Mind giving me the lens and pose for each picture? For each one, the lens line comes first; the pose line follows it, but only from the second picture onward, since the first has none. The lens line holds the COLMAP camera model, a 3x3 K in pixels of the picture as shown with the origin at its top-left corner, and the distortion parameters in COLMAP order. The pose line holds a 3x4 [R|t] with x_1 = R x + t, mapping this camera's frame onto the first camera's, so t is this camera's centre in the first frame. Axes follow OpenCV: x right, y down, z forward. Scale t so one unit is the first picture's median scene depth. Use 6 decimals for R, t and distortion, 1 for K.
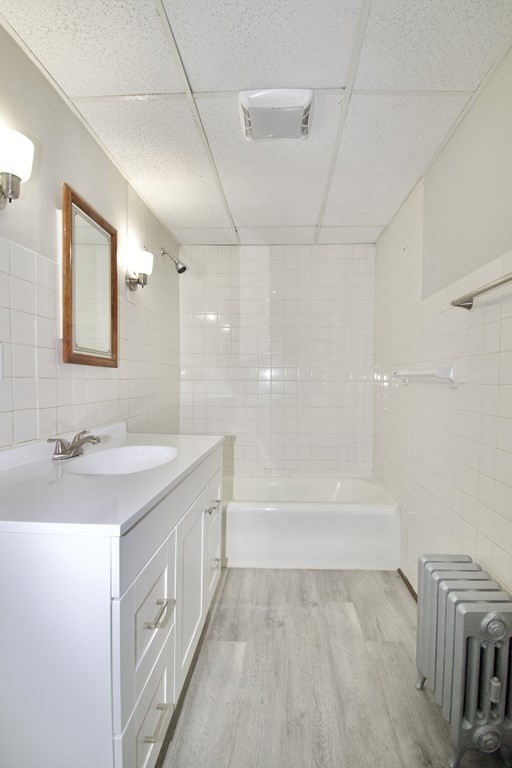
lens RADIAL K [[343.5, 0, 268.3], [0, 343.5, 395.3], [0, 0, 1]] dist [0.014137, -0.018871]
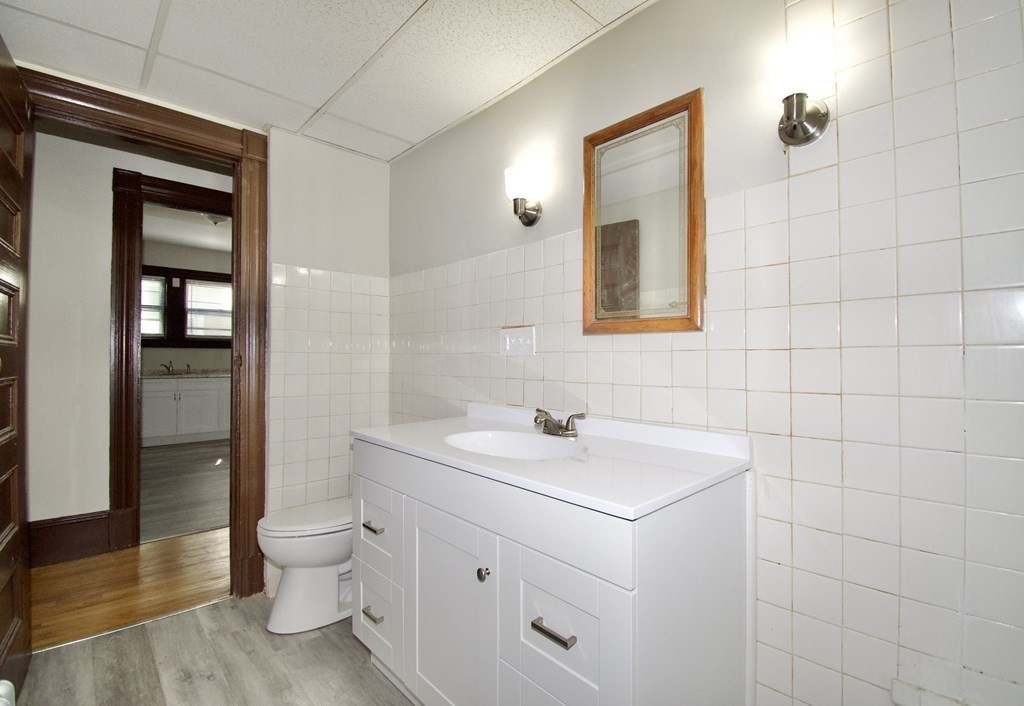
lens RADIAL K [[467.9, 0, 512.4], [0, 467.9, 350.4], [0, 0, 1]] dist [-0.000022, -0.000012]
pose [[-0.701027, -0.023222, -0.712757, 0.377208], [-0.032860, 0.999460, -0.000243, -0.042339], [0.712378, 0.023251, -0.701411, 1.590549]]
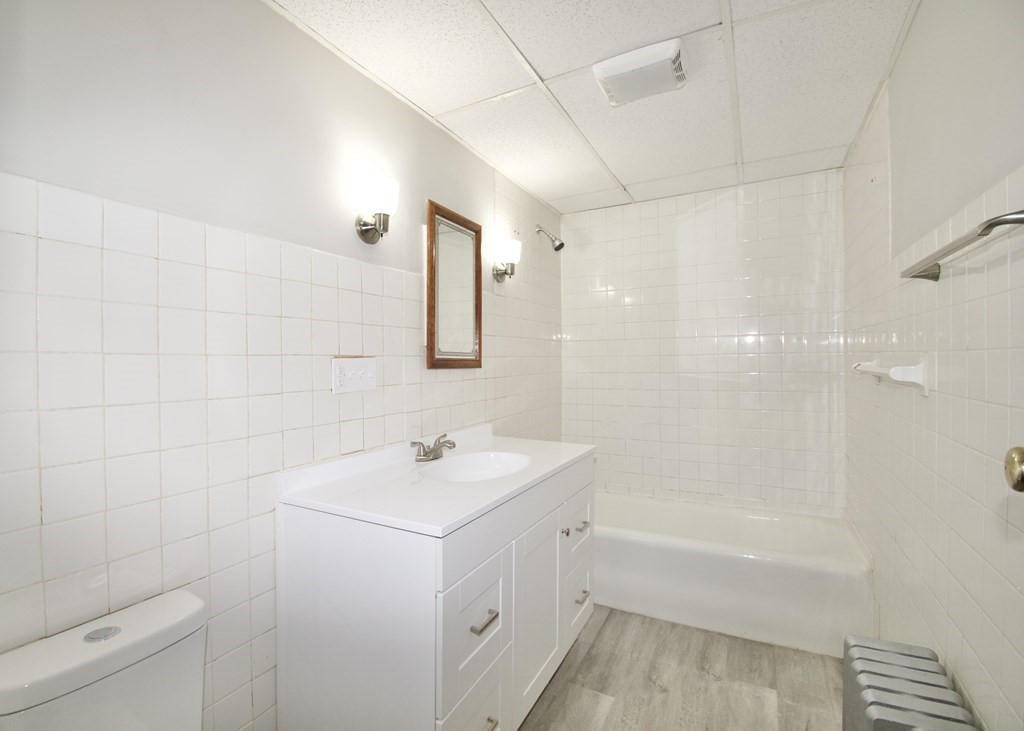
lens RADIAL K [[465.0, 0, 512.0], [0, 465.0, 361.7], [0, 0, 1]] dist [0.000409, -0.014872]
pose [[0.907125, -0.011934, -0.420691, 0.218588], [-0.002814, 0.999404, -0.034418, -0.061940], [0.420851, 0.032406, 0.906551, -0.163794]]
